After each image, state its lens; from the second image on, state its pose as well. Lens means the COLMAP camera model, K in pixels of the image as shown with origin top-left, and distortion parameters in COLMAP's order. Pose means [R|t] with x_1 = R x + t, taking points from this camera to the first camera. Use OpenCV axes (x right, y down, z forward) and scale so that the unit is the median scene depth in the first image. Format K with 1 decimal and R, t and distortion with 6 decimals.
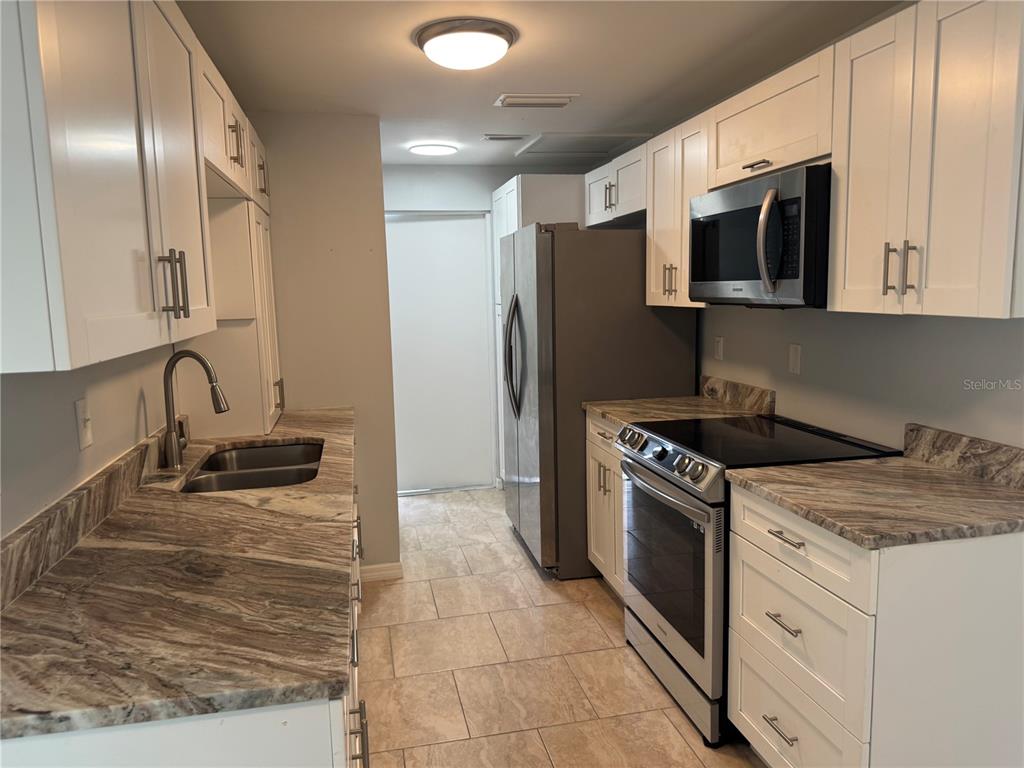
lens RADIAL K [[721.2, 0, 510.7], [0, 721.2, 383.9], [0, 0, 1]] dist [0.014145, -0.049130]
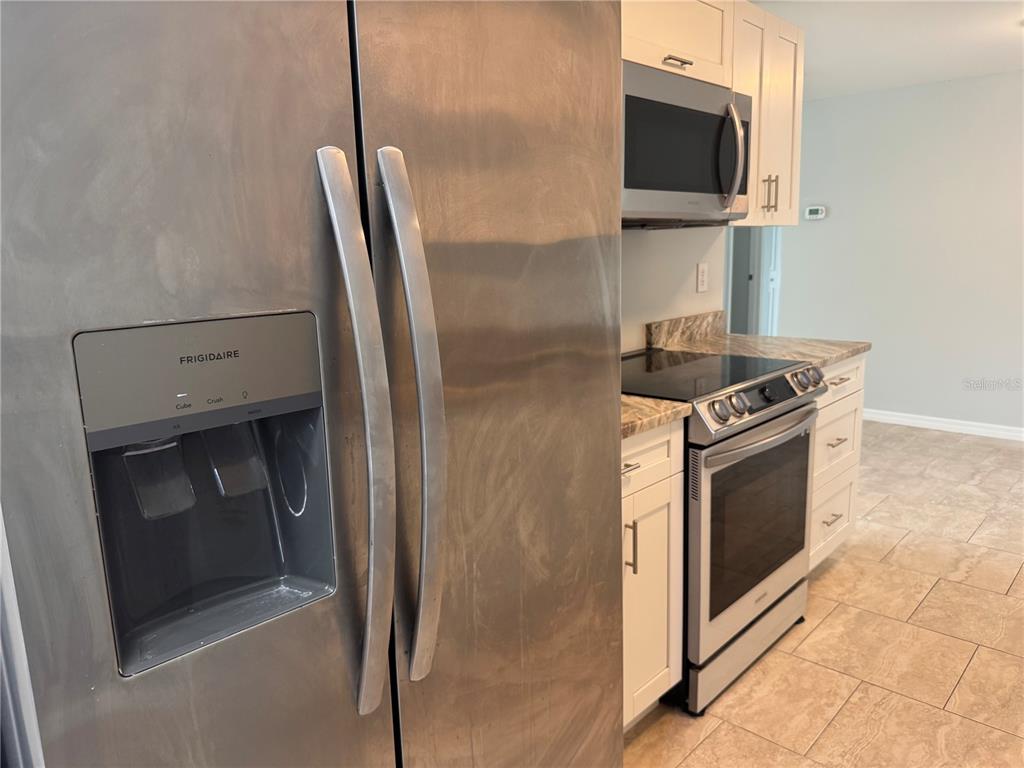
lens RADIAL K [[721.2, 0, 510.8], [0, 721.2, 382.3], [0, 0, 1]] dist [0.014145, -0.049130]
pose [[-0.565703, -0.109117, 0.817357, -0.370434], [0.151352, 0.960628, 0.232997, -0.189261], [-0.810600, 0.255516, -0.526915, 2.028991]]
